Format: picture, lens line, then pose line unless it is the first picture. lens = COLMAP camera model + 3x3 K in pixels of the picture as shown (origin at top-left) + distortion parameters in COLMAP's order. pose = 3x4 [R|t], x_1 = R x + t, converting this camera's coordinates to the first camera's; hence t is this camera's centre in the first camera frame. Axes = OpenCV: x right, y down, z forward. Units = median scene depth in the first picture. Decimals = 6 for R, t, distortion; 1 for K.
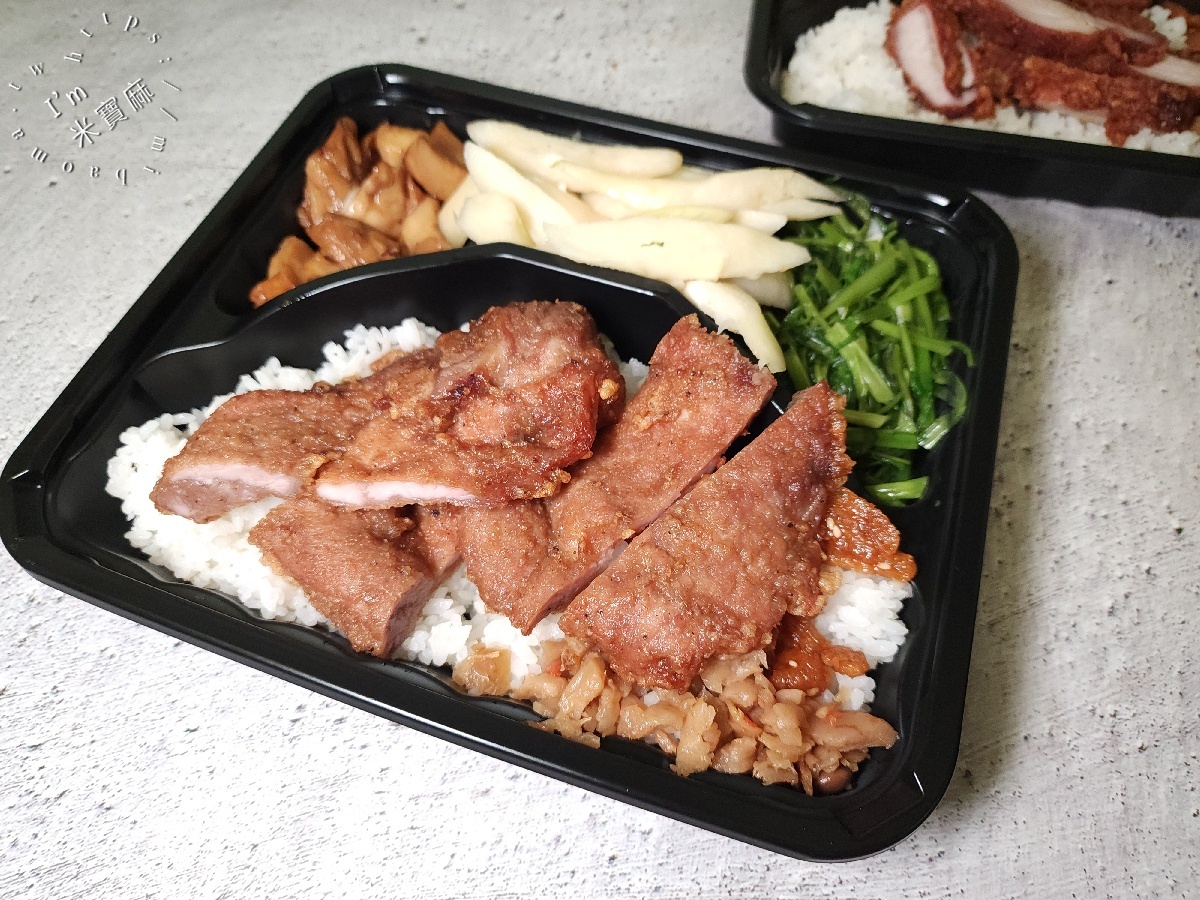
lens RADIAL K [[861.4, 0, 603.6], [0, 861.4, 387.4], [0, 0, 1]] dist [-0.003984, -0.029678]
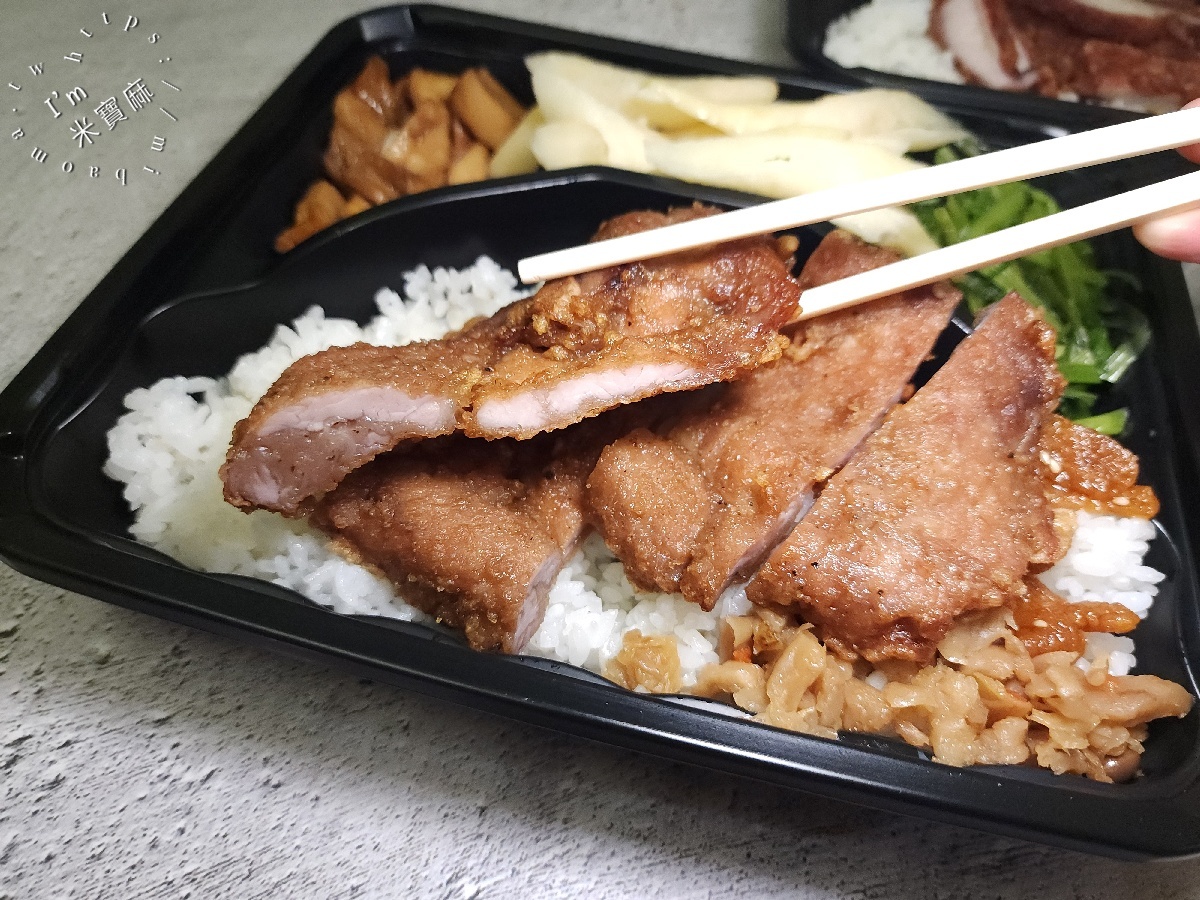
lens RADIAL K [[861.4, 0, 603.6], [0, 861.4, 387.4], [0, 0, 1]] dist [-0.003984, -0.029678]
pose [[0.994706, -0.029846, 0.098333, -0.215362], [0.039317, 0.994620, -0.095836, 0.140023], [-0.094944, 0.099195, 0.990528, 0.199489]]
